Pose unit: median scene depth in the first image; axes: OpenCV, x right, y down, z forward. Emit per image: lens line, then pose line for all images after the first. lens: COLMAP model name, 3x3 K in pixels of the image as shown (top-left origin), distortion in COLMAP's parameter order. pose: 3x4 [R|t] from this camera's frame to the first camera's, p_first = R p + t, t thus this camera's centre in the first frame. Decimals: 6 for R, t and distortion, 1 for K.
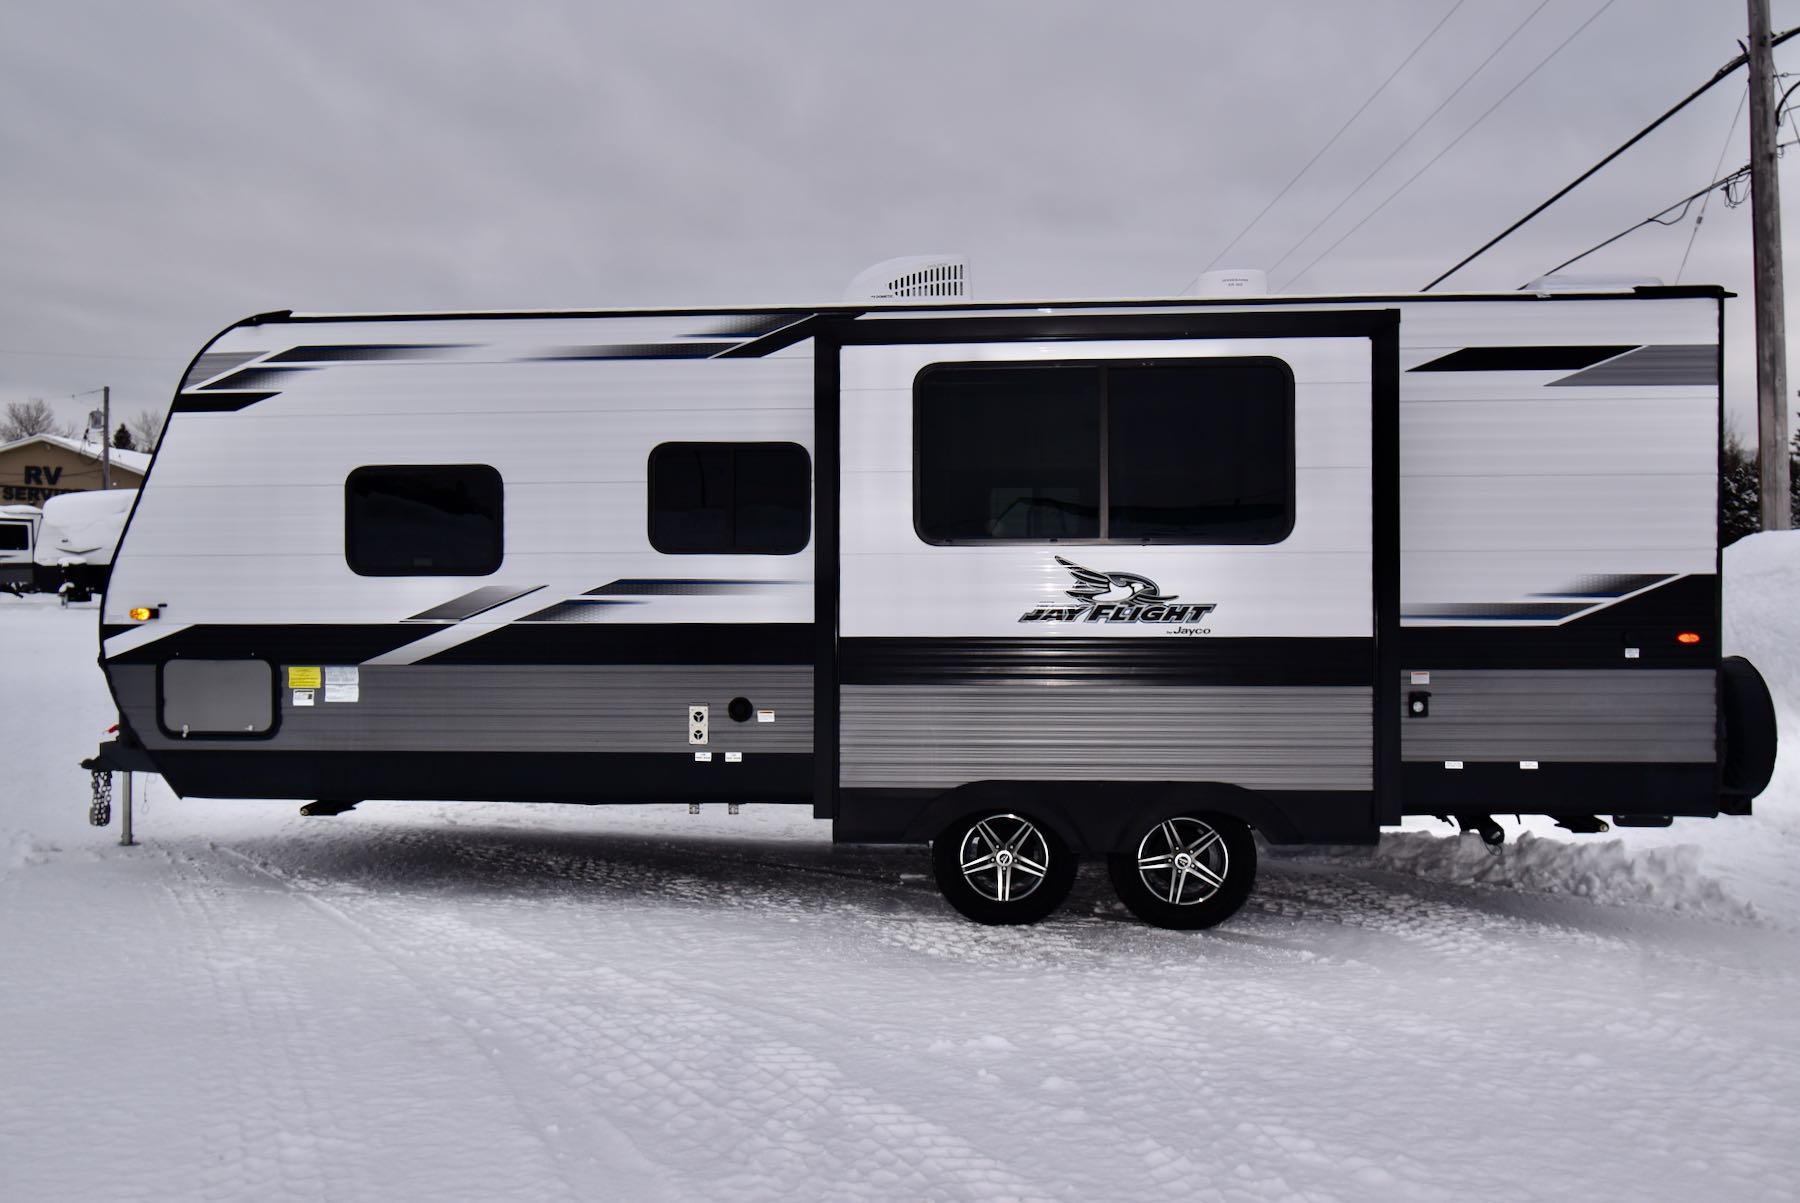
lens RADIAL K [[1501.7, 0, 900.0], [0, 1501.7, 601.5], [0, 0, 1]] dist [0.004304, 0.000710]
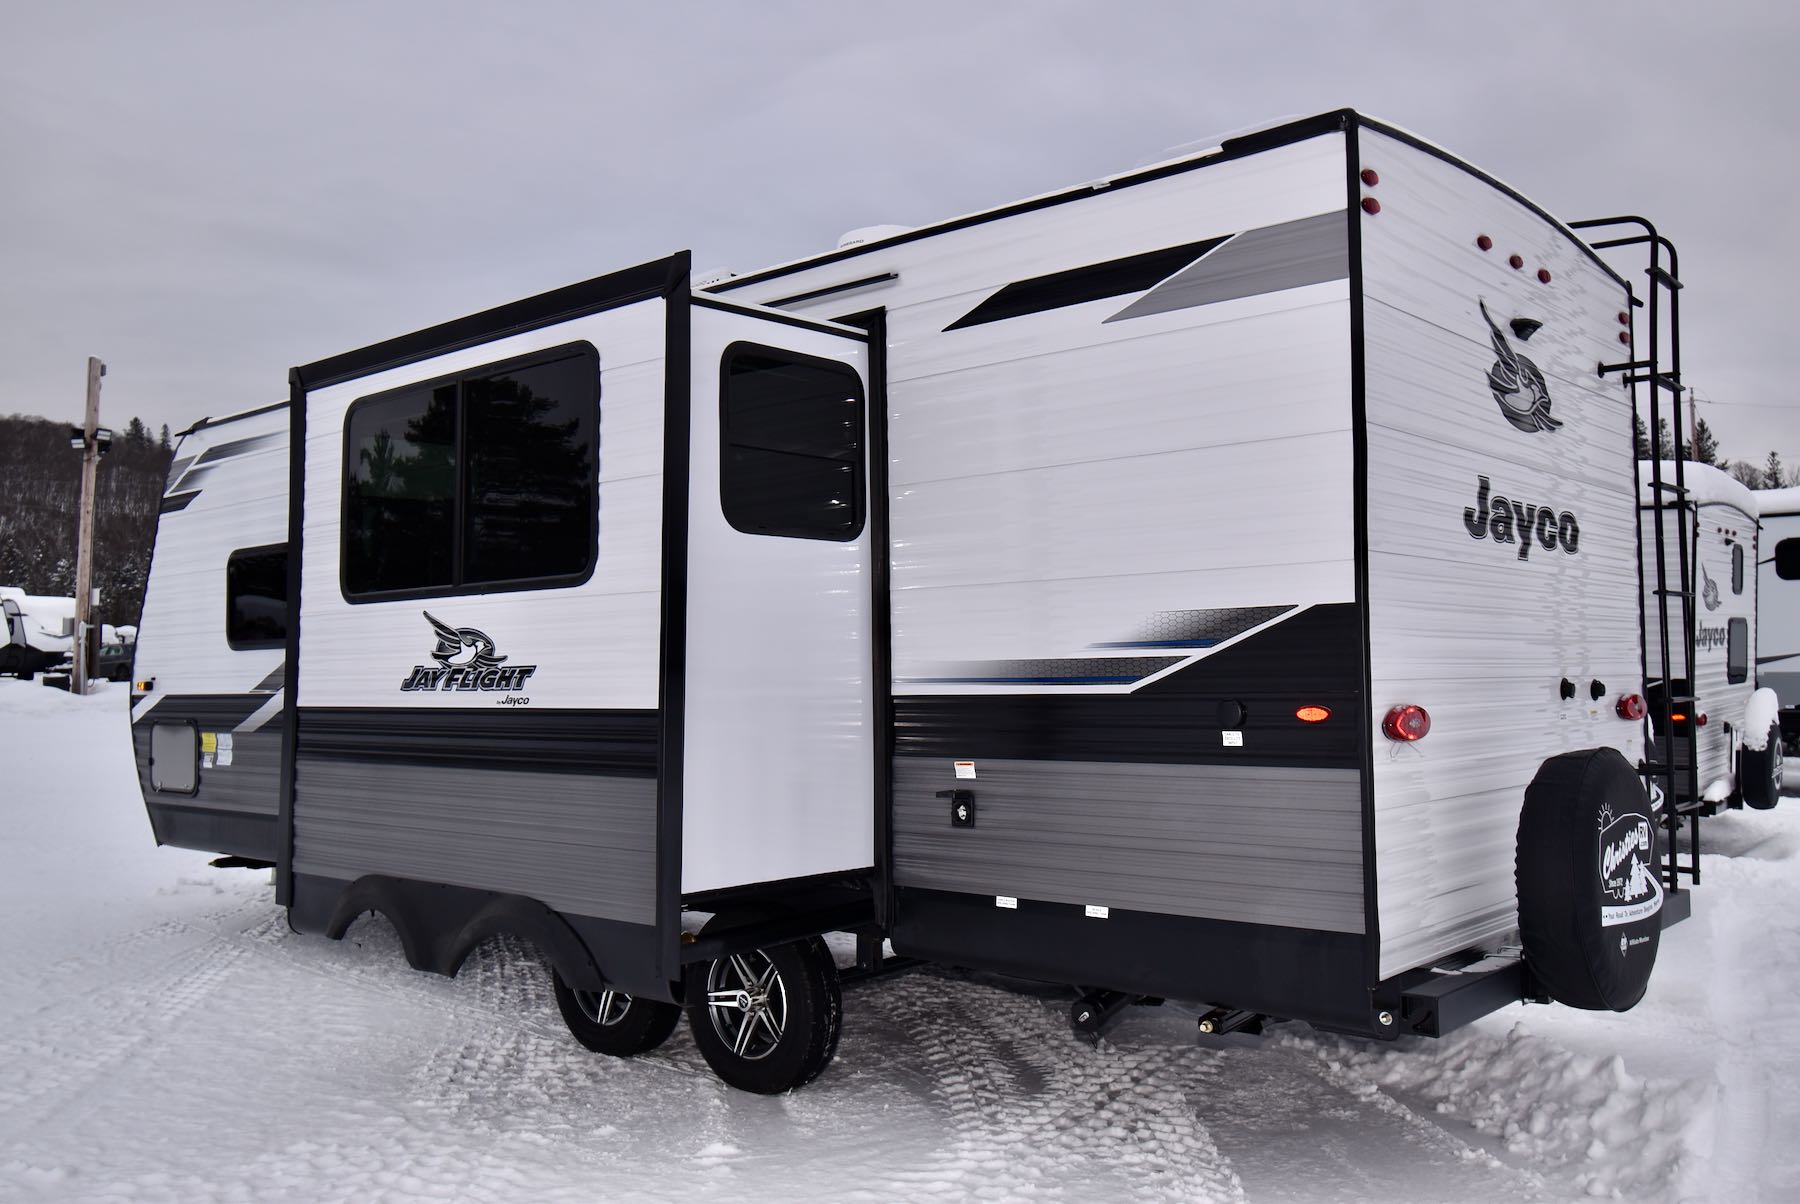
lens RADIAL K [[1501.7, 0, 900.0], [0, 1501.7, 602.0], [0, 0, 1]] dist [0.004304, 0.000710]
pose [[0.807114, -0.038035, -0.589170, 0.740944], [0.009208, 0.998612, -0.051853, 0.009686], [0.590324, 0.036427, 0.806344, 0.434371]]
